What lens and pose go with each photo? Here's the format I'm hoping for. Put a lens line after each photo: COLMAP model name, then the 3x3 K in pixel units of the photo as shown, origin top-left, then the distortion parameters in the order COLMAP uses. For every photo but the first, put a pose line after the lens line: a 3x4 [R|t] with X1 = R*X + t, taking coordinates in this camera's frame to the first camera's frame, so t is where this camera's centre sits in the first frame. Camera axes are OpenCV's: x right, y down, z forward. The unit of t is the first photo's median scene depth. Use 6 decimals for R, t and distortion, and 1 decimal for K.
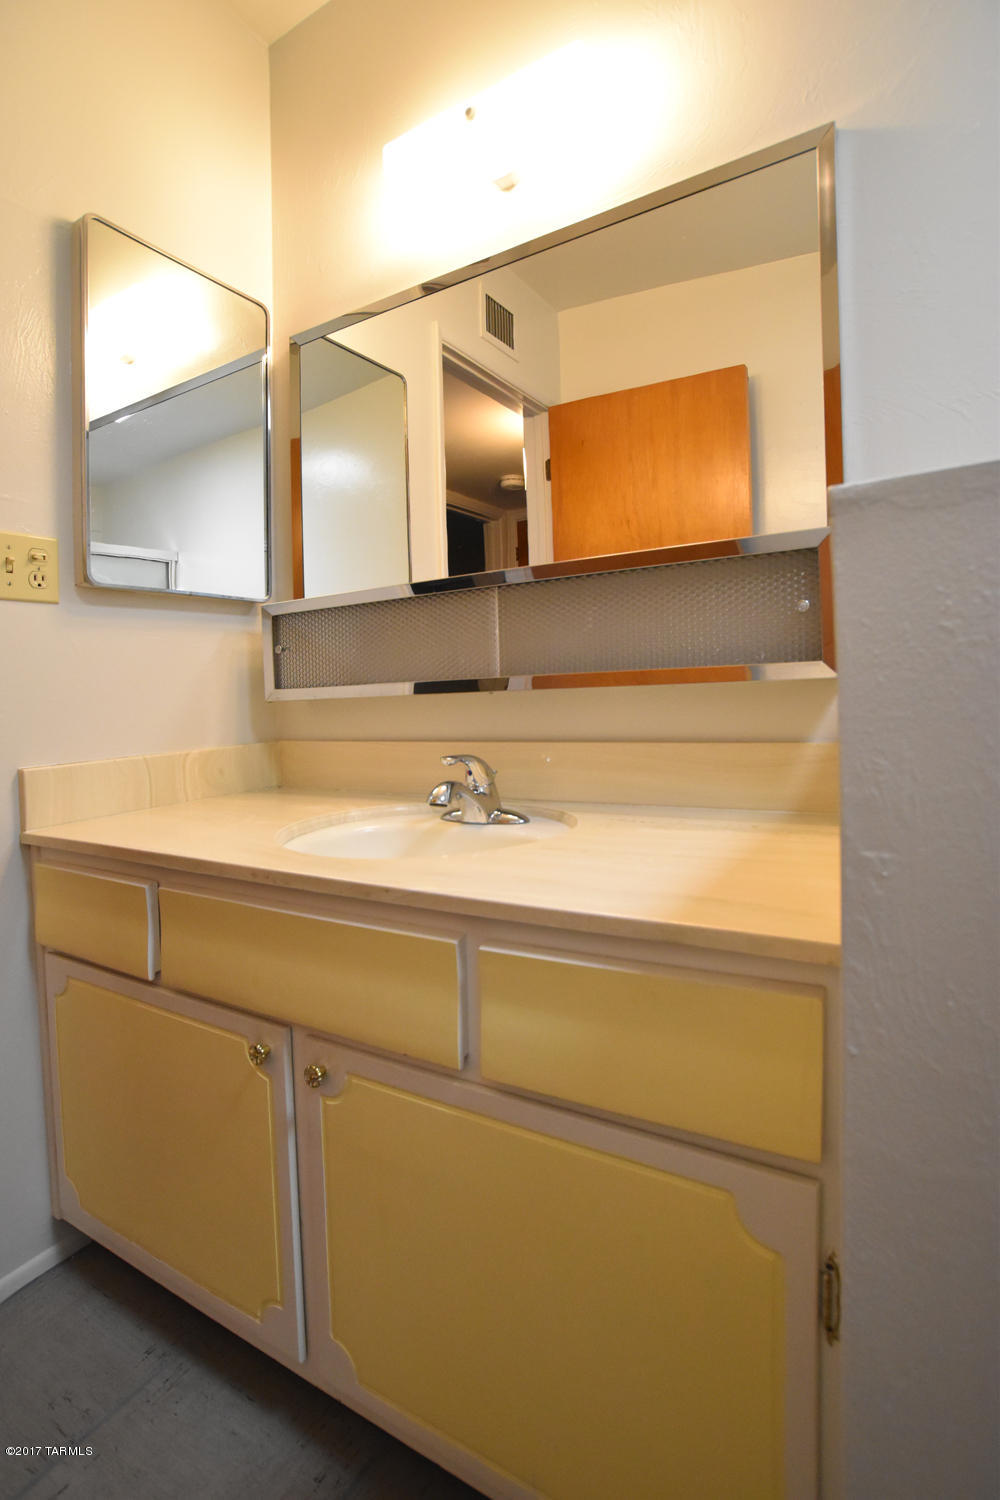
lens RADIAL K [[732.5, 0, 500.0], [0, 732.5, 750.0], [0, 0, 1]] dist [-0.080991, 0.038772]
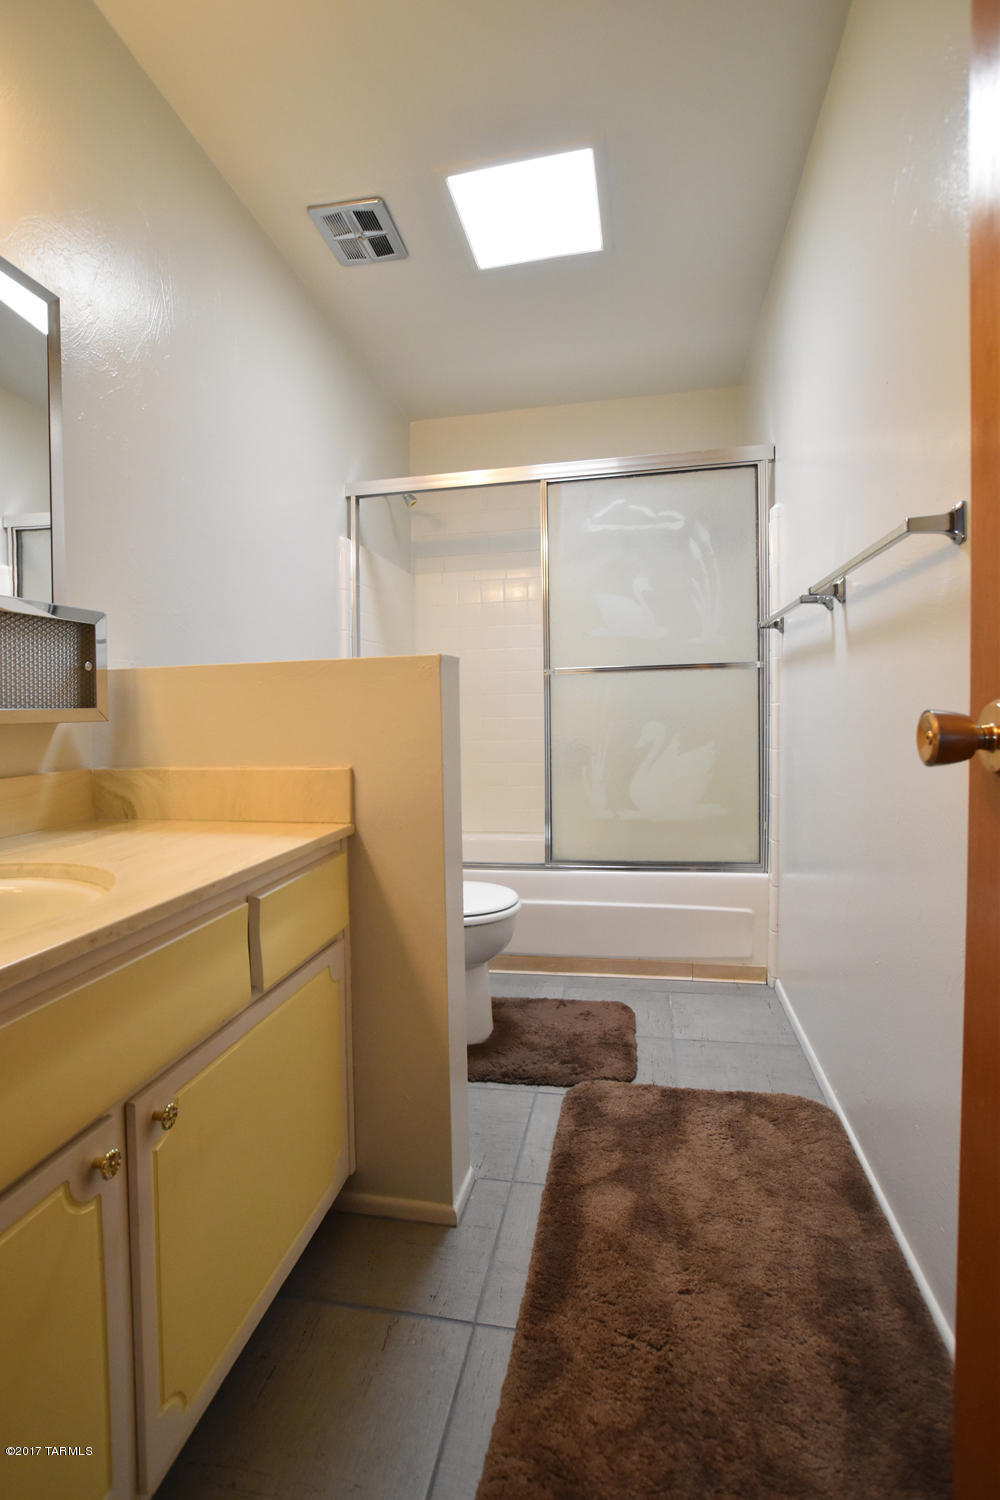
lens RADIAL K [[732.5, 0, 500.0], [0, 732.5, 750.0], [0, 0, 1]] dist [-0.080991, 0.038772]
pose [[-0.352419, -0.010129, 0.935787, -1.253409], [0.099386, 0.993881, 0.048187, -0.033250], [-0.930550, 0.109986, -0.349256, 0.839520]]
